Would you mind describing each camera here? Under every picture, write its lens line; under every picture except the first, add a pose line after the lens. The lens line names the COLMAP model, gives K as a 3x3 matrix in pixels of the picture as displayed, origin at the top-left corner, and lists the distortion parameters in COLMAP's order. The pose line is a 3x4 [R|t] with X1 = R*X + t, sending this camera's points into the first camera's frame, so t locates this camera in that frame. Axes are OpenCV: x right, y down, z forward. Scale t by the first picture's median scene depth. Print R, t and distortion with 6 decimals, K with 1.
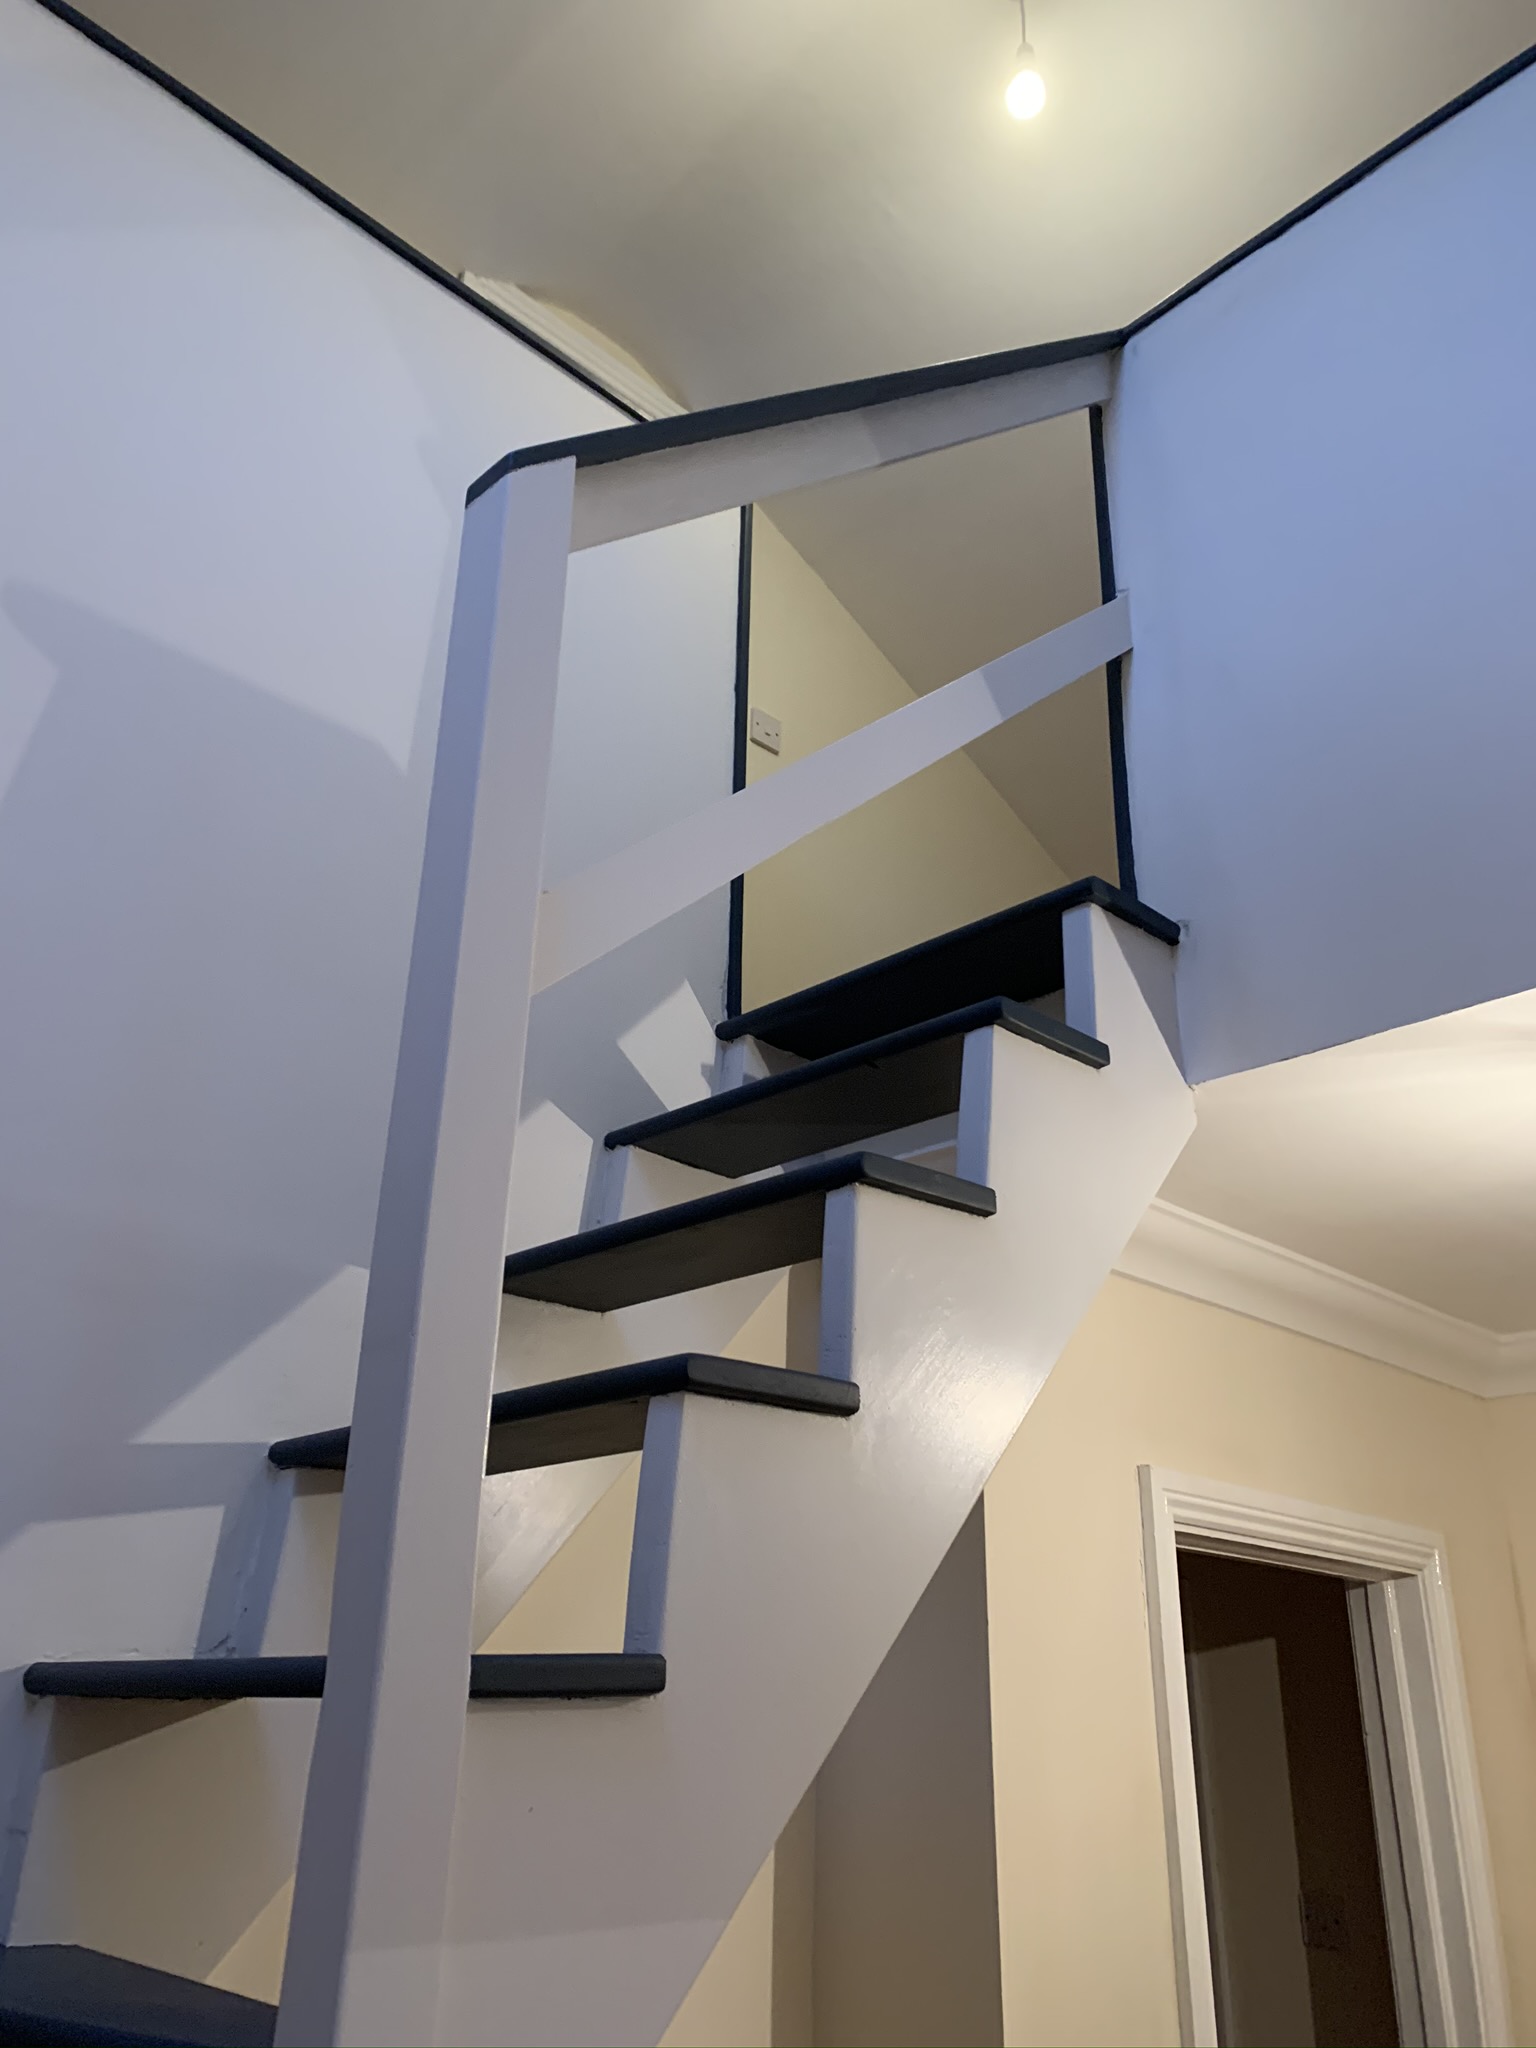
lens RADIAL K [[1569.2, 0, 761.8], [0, 1569.2, 1029.1], [0, 0, 1]] dist [0.188011, -0.499691]
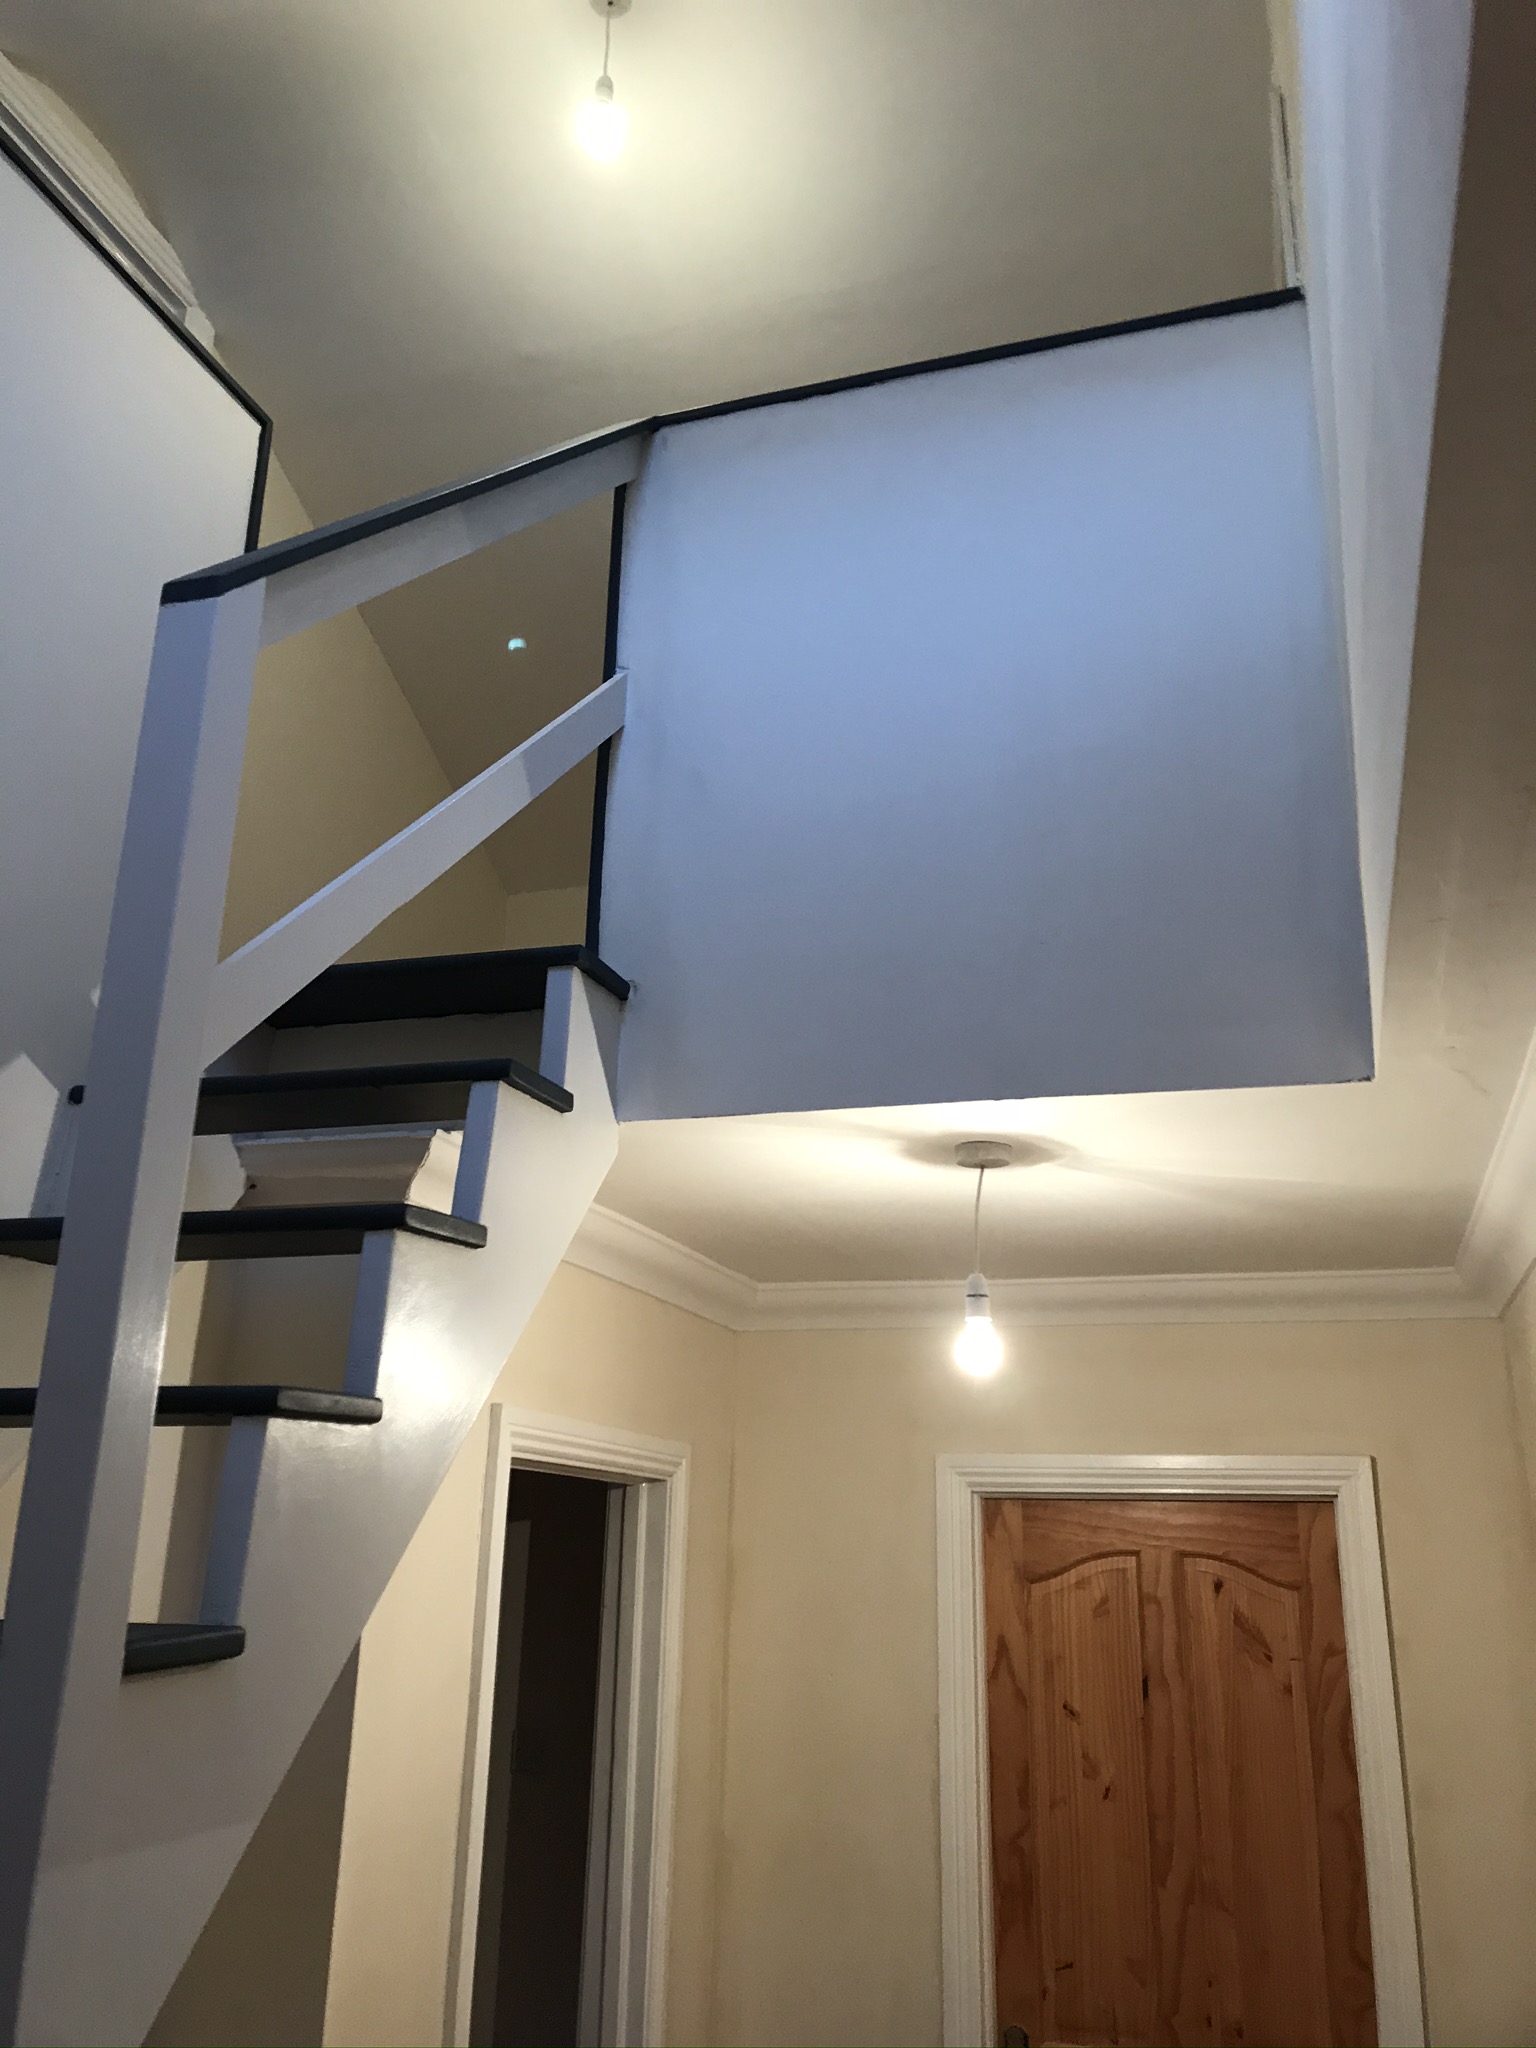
lens RADIAL K [[1675.3, 0, 777.9], [0, 1675.3, 1019.6], [0, 0, 1]] dist [0.135090, -0.199696]
pose [[0.880652, 0.146021, 0.450699, -0.199371], [-0.195732, 0.978471, 0.065442, -0.138598], [-0.431441, -0.145848, 0.890274, -0.179879]]
